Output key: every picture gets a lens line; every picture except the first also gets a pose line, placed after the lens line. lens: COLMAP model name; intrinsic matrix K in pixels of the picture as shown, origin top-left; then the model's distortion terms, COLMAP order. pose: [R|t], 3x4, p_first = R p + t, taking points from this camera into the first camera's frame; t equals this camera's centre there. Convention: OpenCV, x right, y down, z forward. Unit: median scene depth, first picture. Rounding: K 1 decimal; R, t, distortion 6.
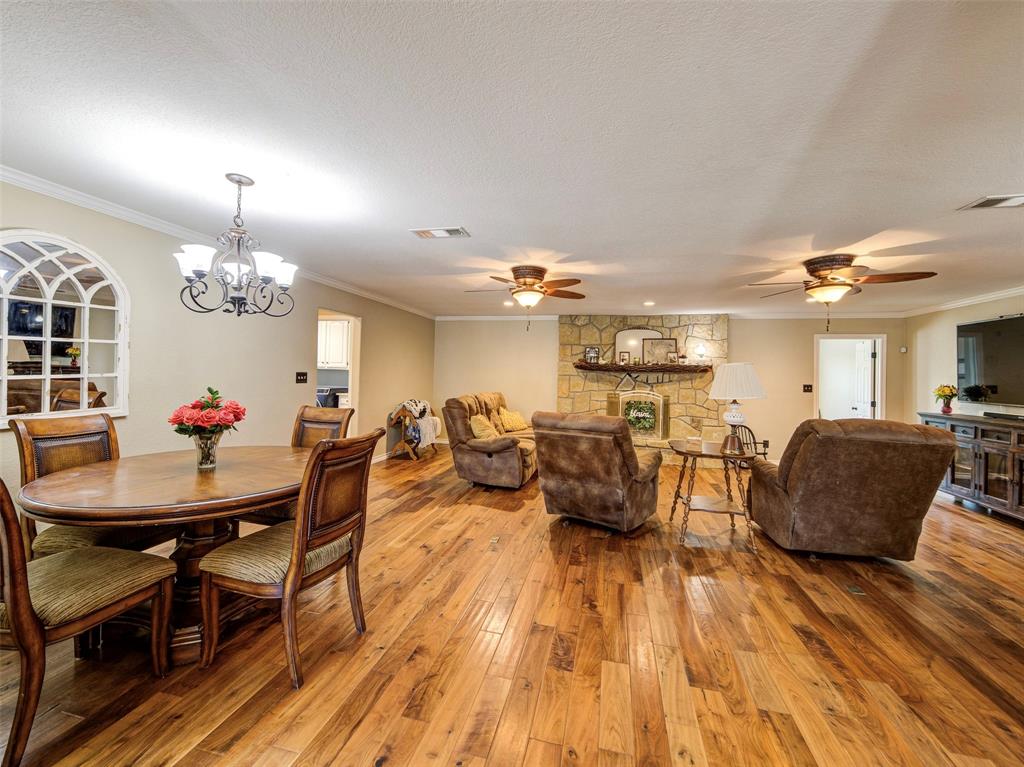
lens RADIAL K [[404.5, 0, 514.2], [0, 404.5, 372.3], [0, 0, 1]] dist [0.001562, 0.000229]
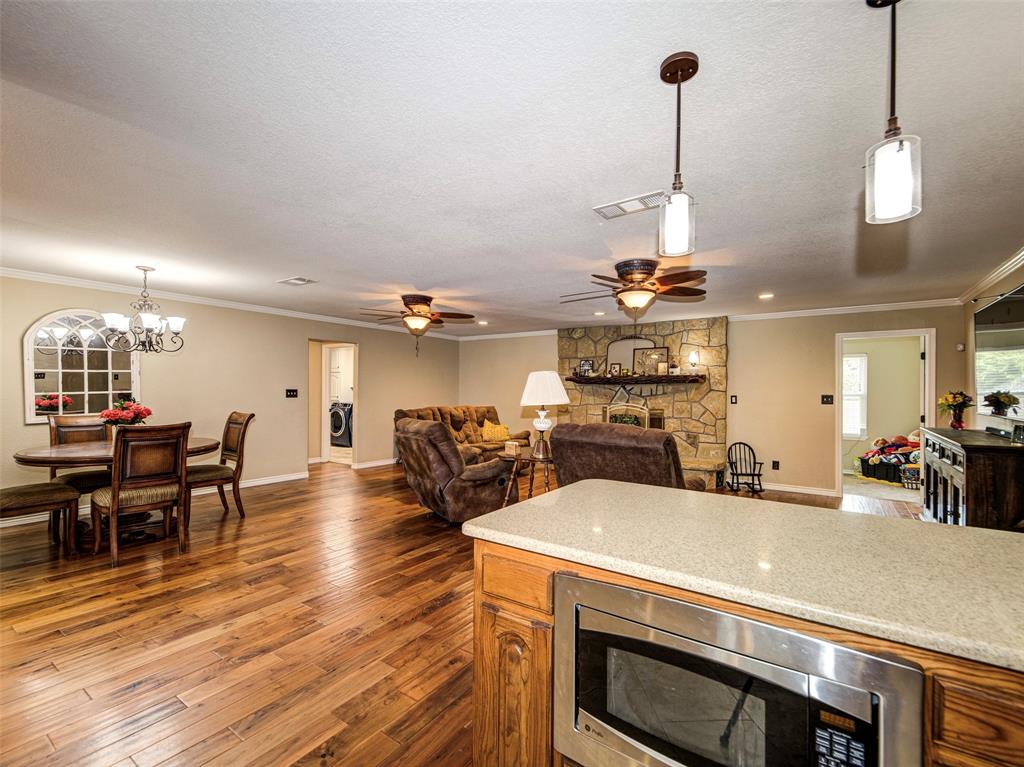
lens RADIAL K [[442.5, 0, 541.0], [0, 442.5, 390.9], [0, 0, 1]] dist [0.010950, -0.000460]
pose [[0.942365, -0.016465, -0.334182, 0.470362], [0.016482, 0.999860, -0.002785, 0.014899], [0.334181, -0.002883, 0.942505, -0.048117]]
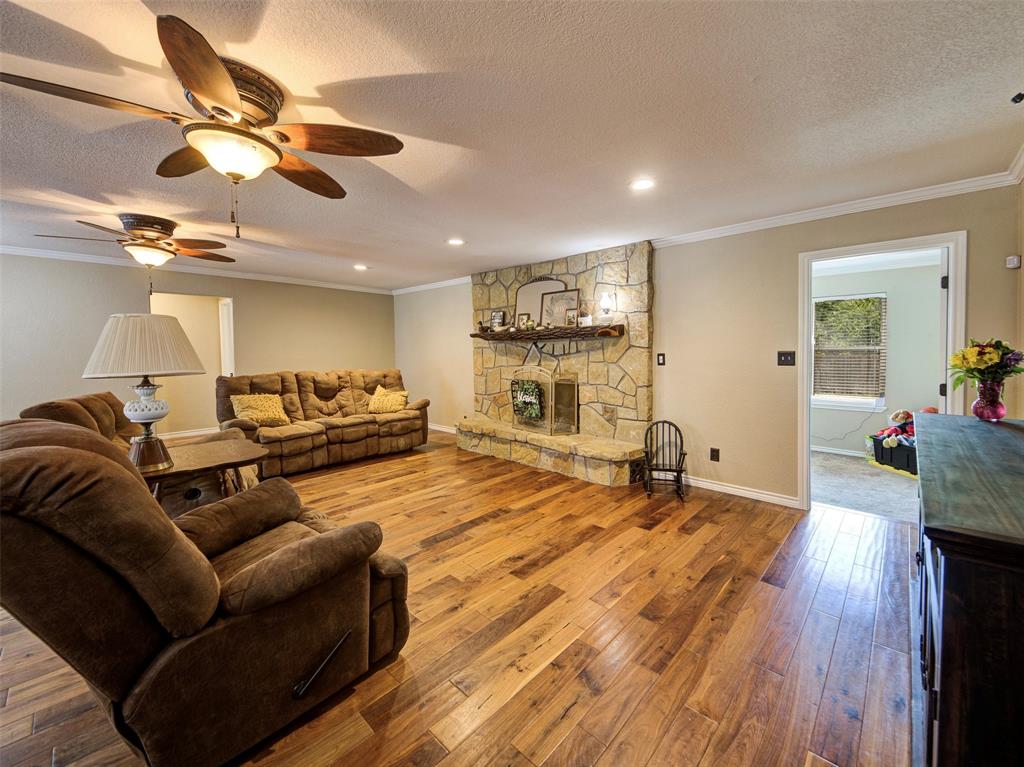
lens RADIAL K [[398.0, 0, 562.5], [0, 398.0, 362.1], [0, 0, 1]] dist [-0.000047, 0.000228]
pose [[0.888957, -0.015028, -0.457744, 0.690978], [0.029235, 0.999285, 0.023969, 0.023506], [0.457057, -0.034690, 0.888761, 0.393346]]
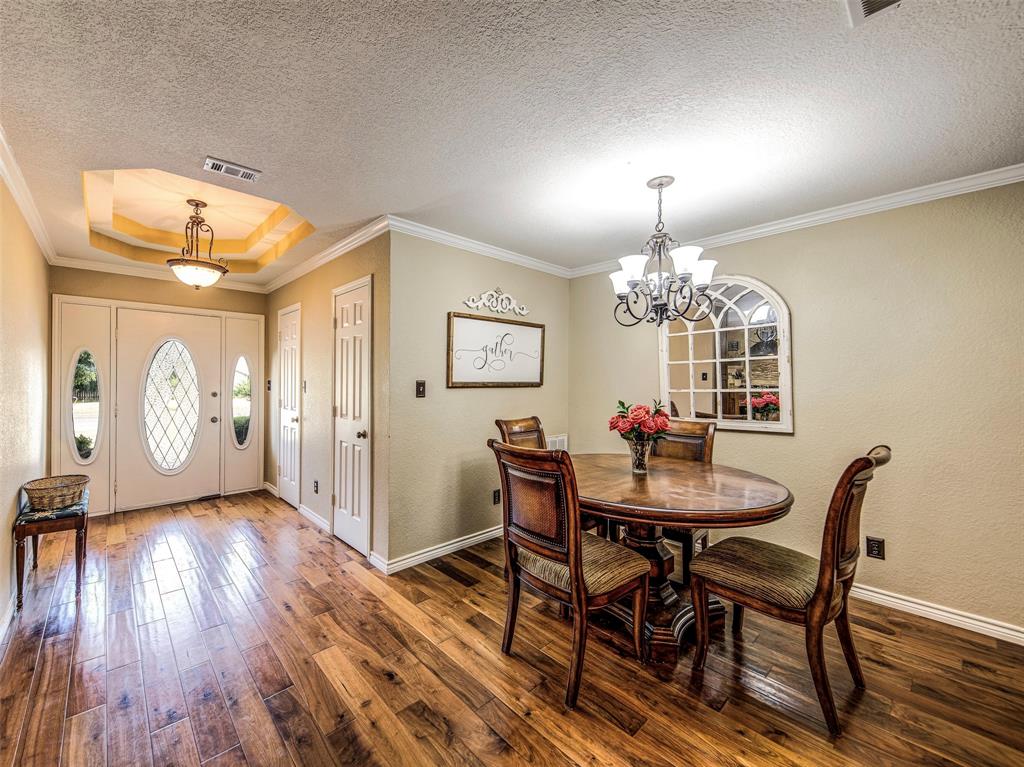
lens RADIAL K [[410.0, 0, 446.9], [0, 410.0, 378.7], [0, 0, 1]] dist [-0.000113, -0.000068]
pose [[-0.600472, -0.032715, -0.798976, 0.133485], [-0.021492, 0.999462, -0.024771, 0.008684], [0.799357, 0.002297, -0.600852, 0.402344]]
